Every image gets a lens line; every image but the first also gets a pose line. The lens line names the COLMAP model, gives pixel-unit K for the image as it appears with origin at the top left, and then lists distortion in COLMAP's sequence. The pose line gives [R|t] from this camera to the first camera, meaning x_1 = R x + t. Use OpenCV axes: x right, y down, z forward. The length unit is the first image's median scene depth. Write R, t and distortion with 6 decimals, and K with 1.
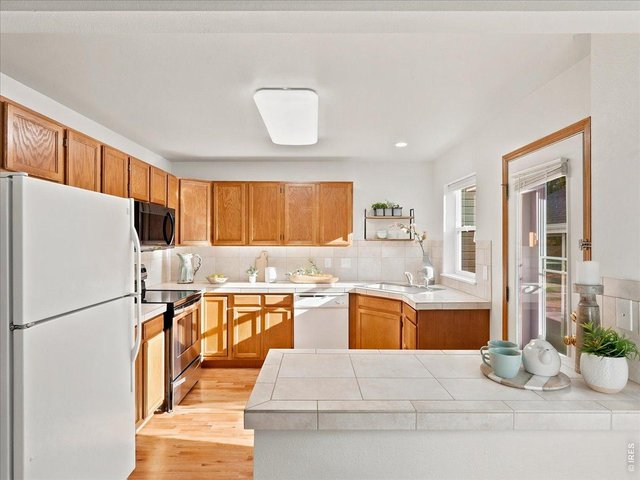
lens RADIAL K [[377.2, 0, 320.0], [0, 377.2, 240.0], [0, 0, 1]] dist [-0.000297, -0.002178]
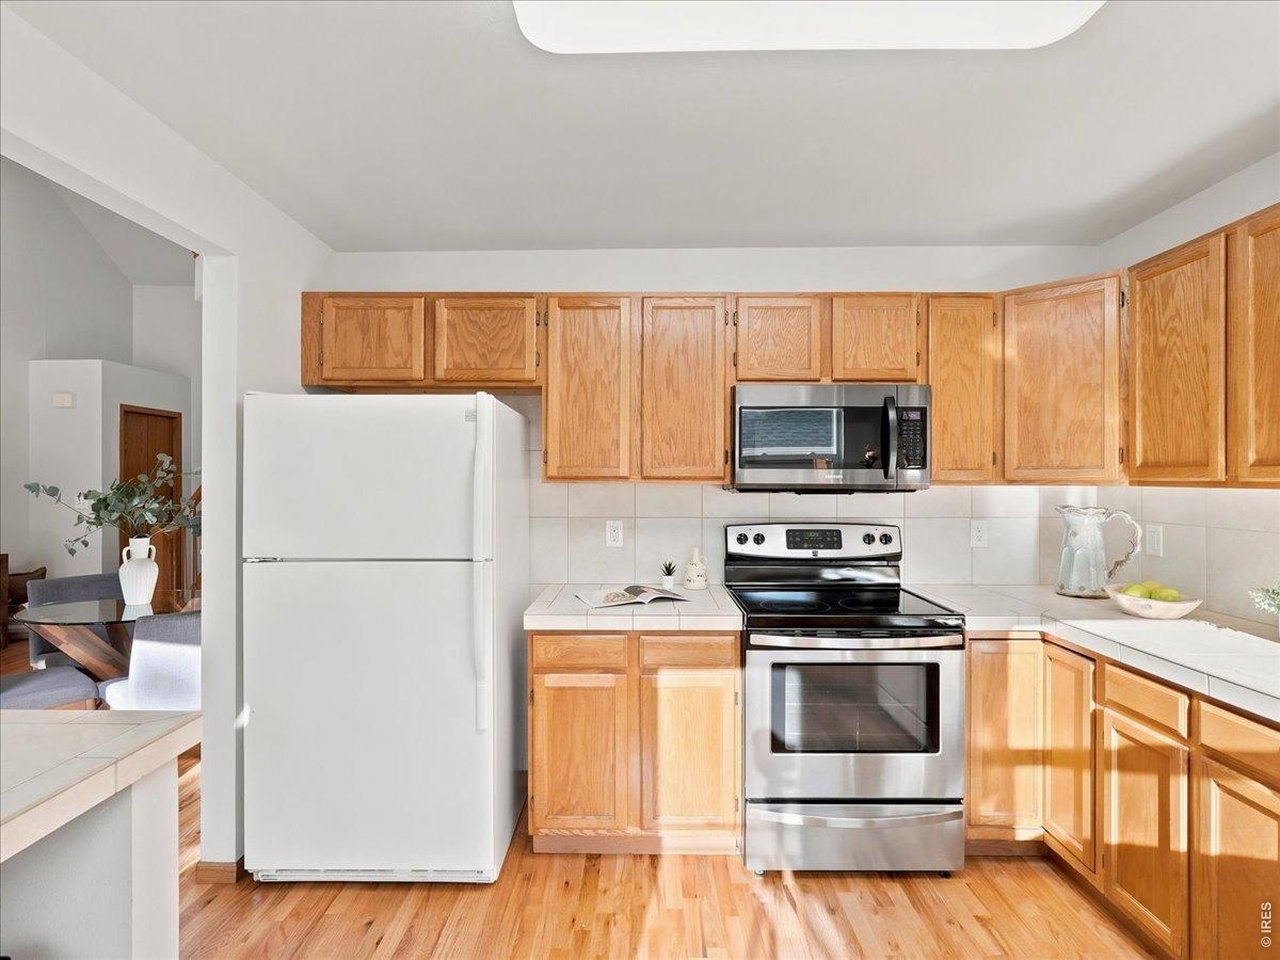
lens RADIAL K [[658.4, 0, 640.0], [0, 658.4, 480.0], [0, 0, 1]] dist [-0.000533, -0.000398]
pose [[-0.018108, 0.007858, -0.999805, 0.260097], [0.002078, 0.999967, 0.007821, 0.006998], [0.999834, -0.001936, -0.018124, 0.664630]]
